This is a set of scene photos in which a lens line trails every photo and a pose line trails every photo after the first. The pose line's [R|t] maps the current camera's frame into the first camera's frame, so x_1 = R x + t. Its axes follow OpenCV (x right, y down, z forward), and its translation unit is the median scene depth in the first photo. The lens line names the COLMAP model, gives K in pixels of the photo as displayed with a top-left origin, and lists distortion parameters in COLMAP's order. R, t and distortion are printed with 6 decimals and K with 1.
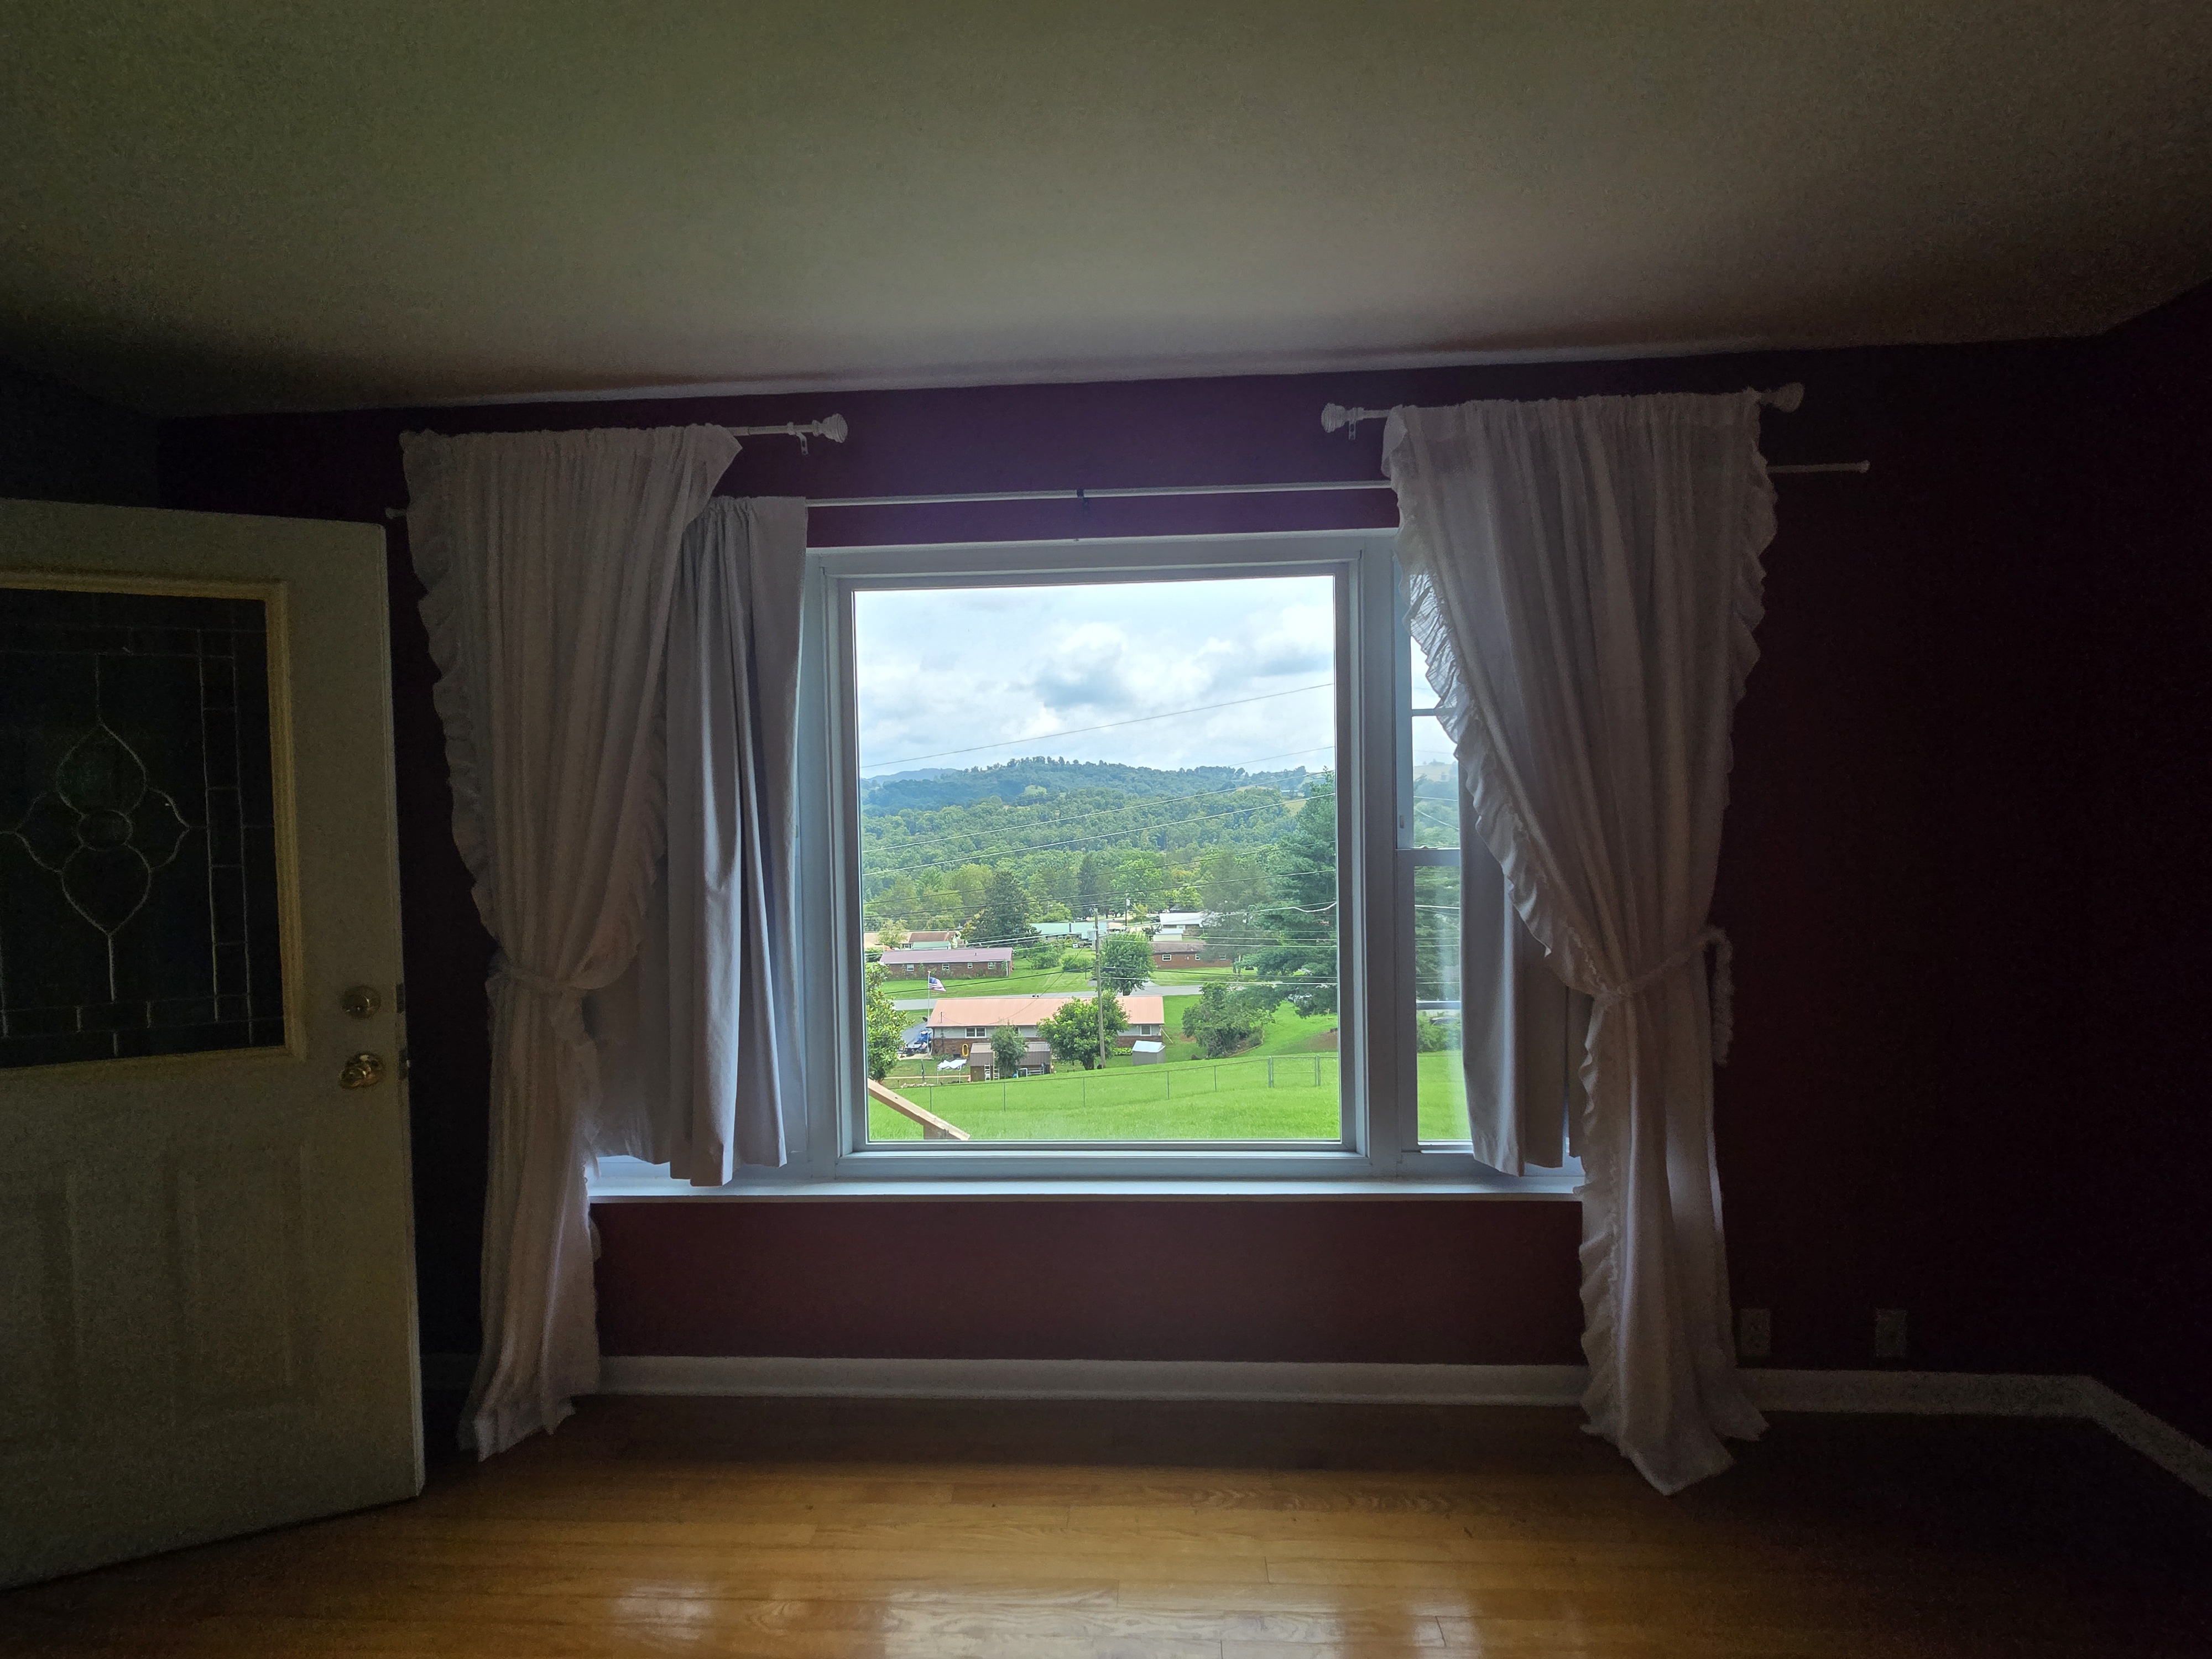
lens RADIAL K [[900.7, 0, 1113.9], [0, 900.7, 829.2], [0, 0, 1]] dist [-0.006347, 0.003521]
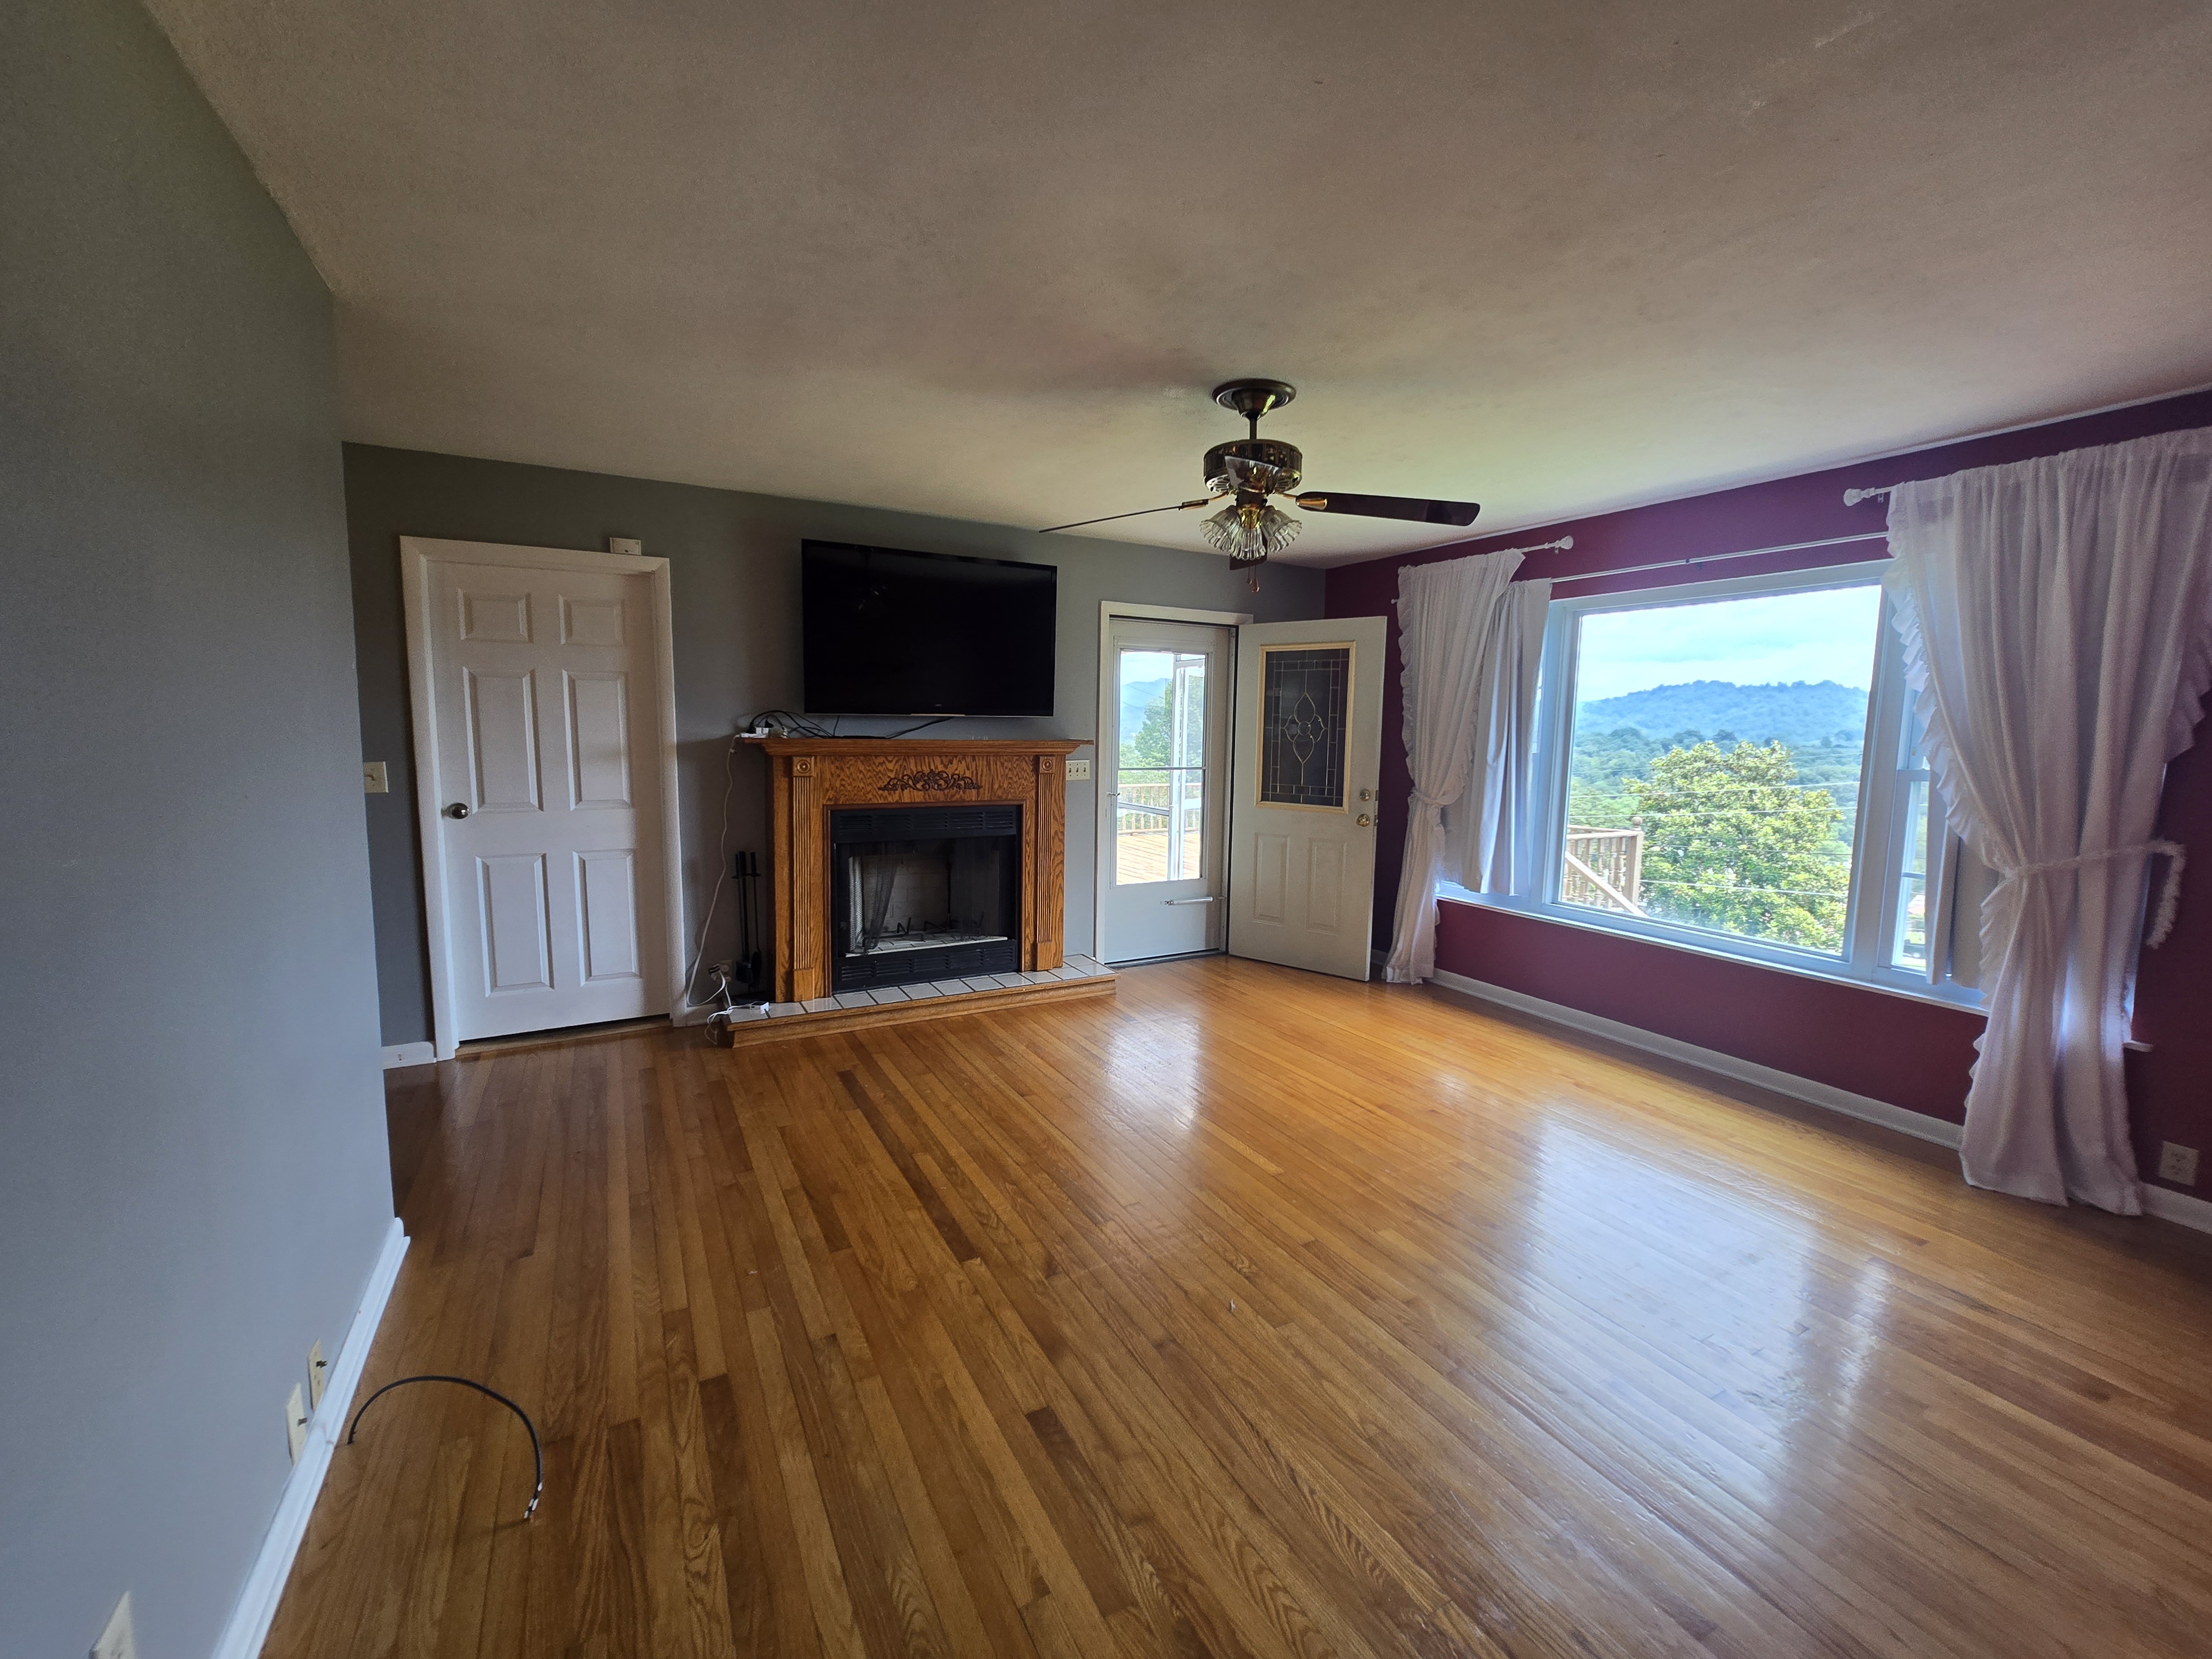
lens RADIAL K [[900.7, 0, 1107.8], [0, 900.7, 829.9], [0, 0, 1]] dist [-0.006347, 0.003521]
pose [[0.518277, 0.126199, -0.845851, 0.966370], [-0.049175, 0.991814, 0.117846, 0.013067], [0.853798, -0.019482, 0.520240, -0.972420]]
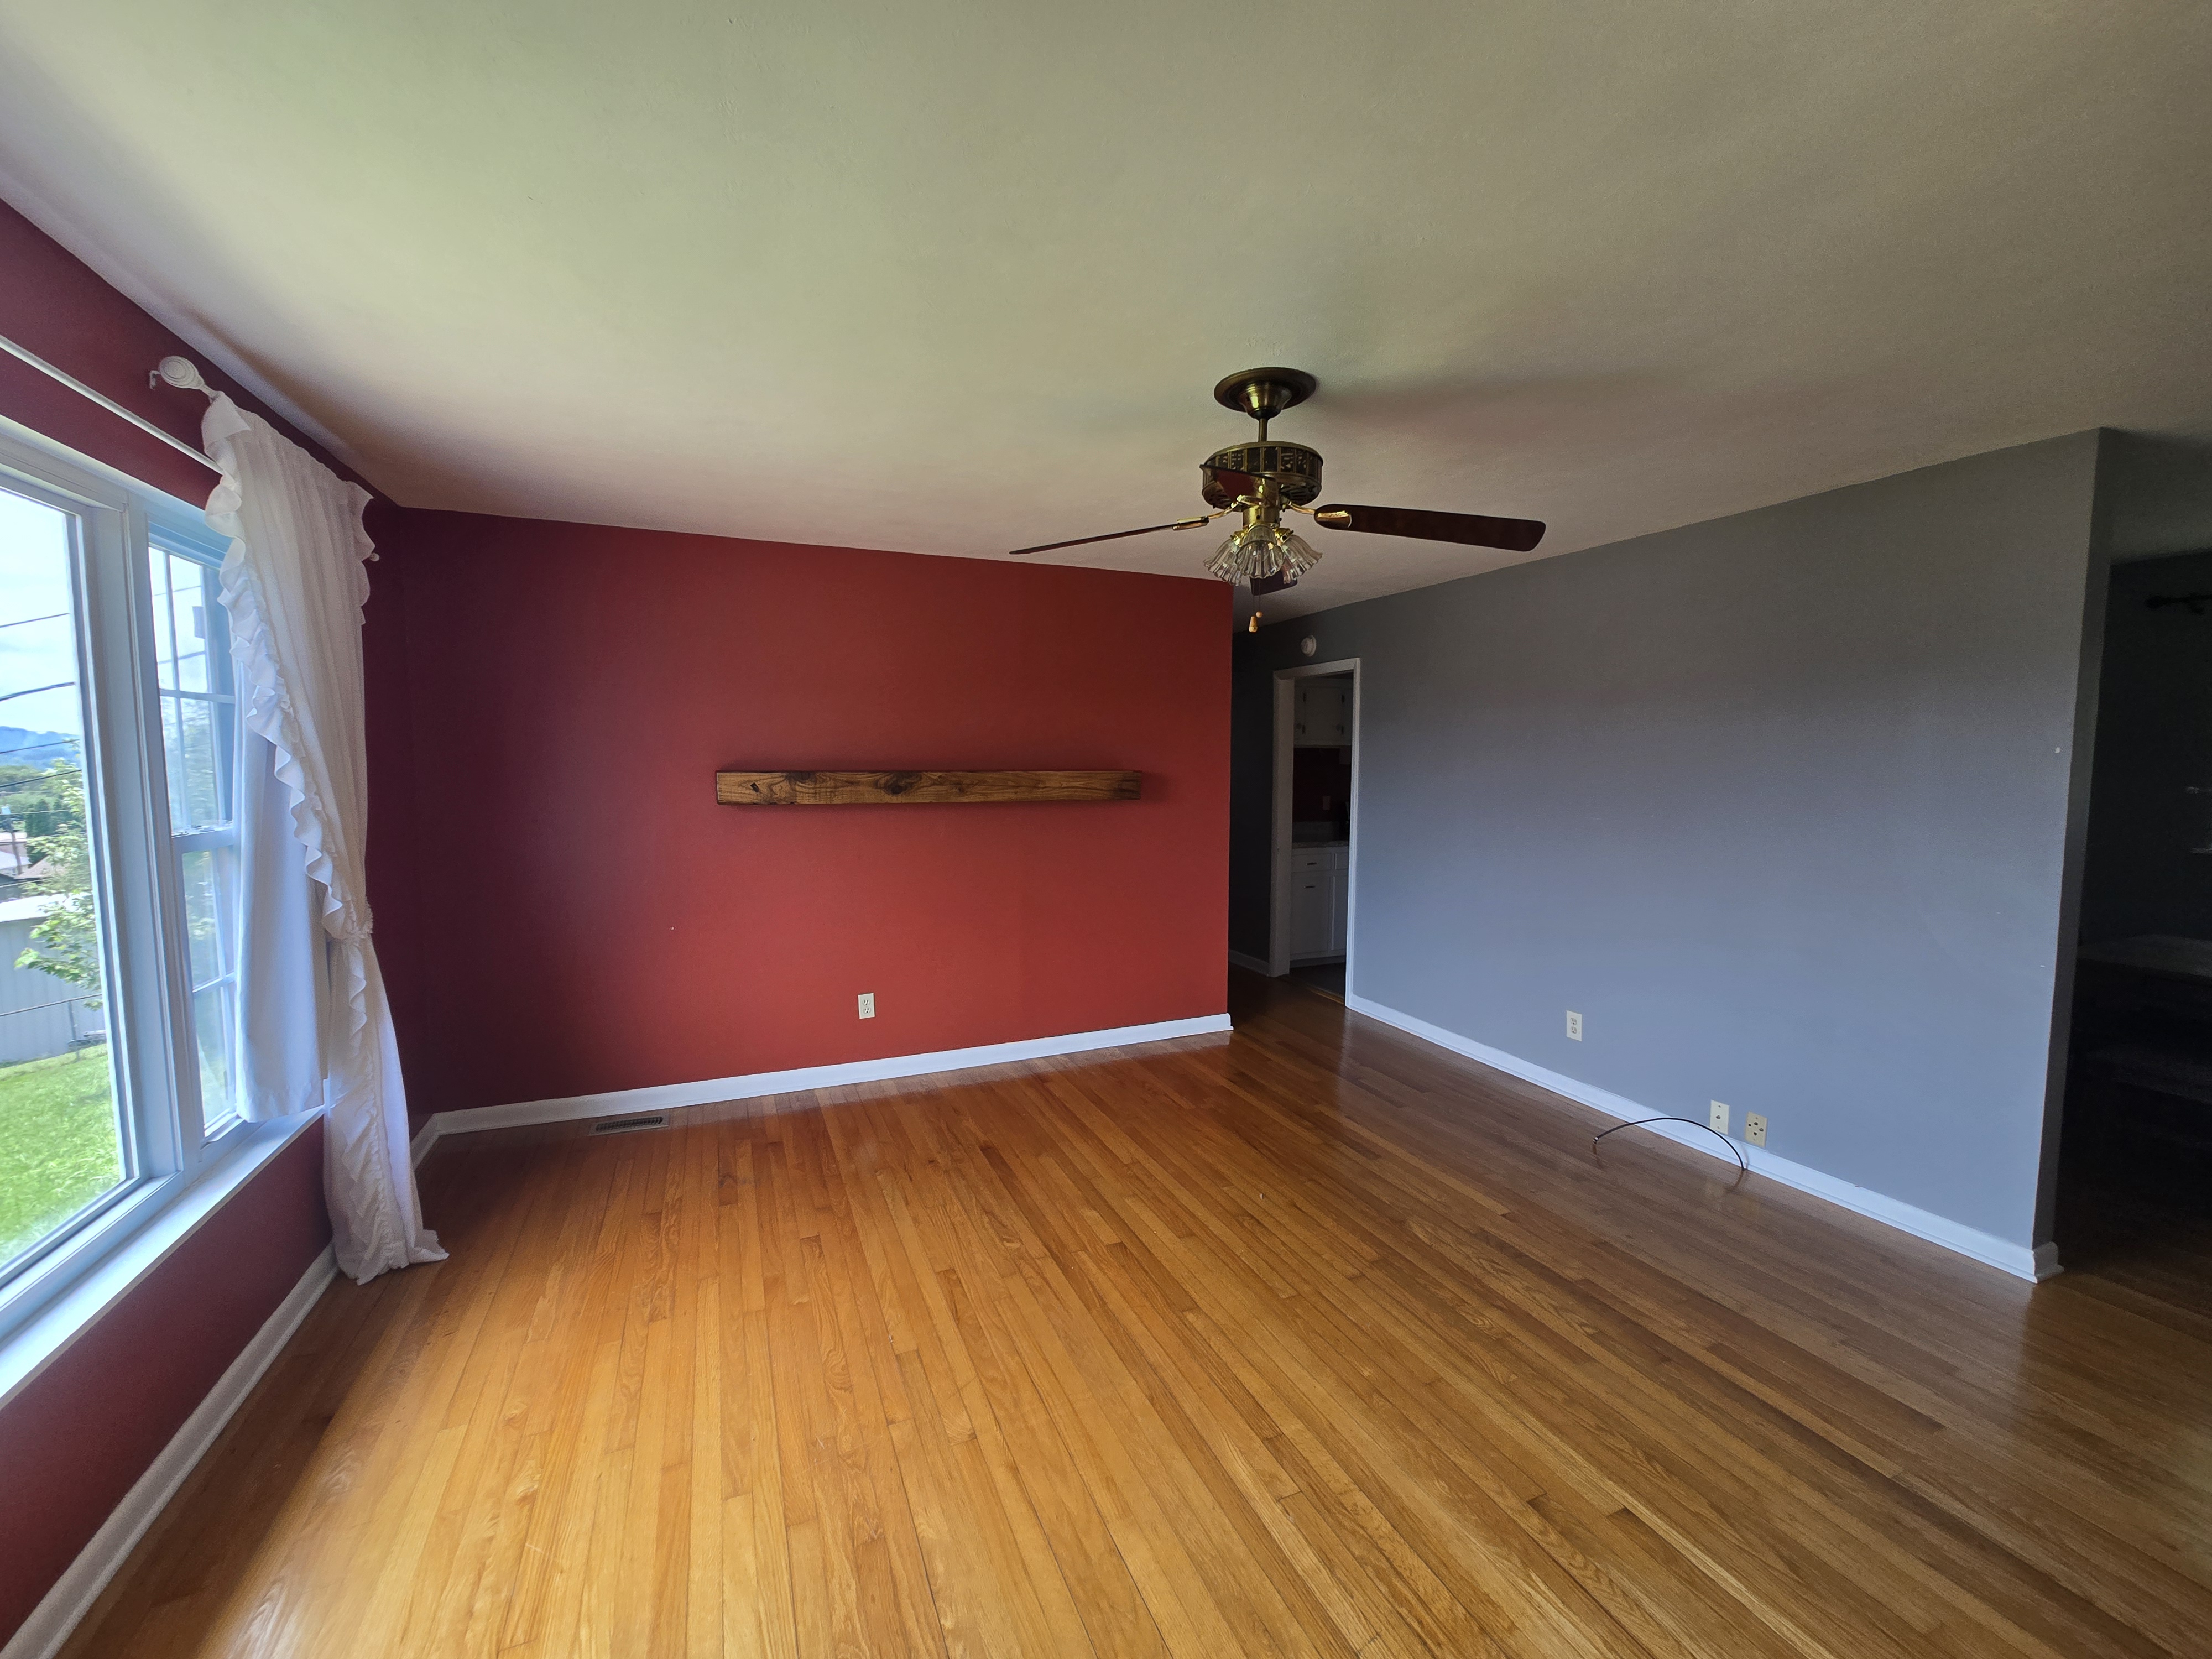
lens RADIAL K [[900.7, 0, 1103.0], [0, 900.7, 836.7], [0, 0, 1]] dist [-0.006347, 0.003521]
pose [[-0.430300, -0.050754, 0.901258, -0.996583], [0.026120, 0.997300, 0.068634, -0.016953], [-0.902308, 0.053074, -0.427813, 0.547035]]
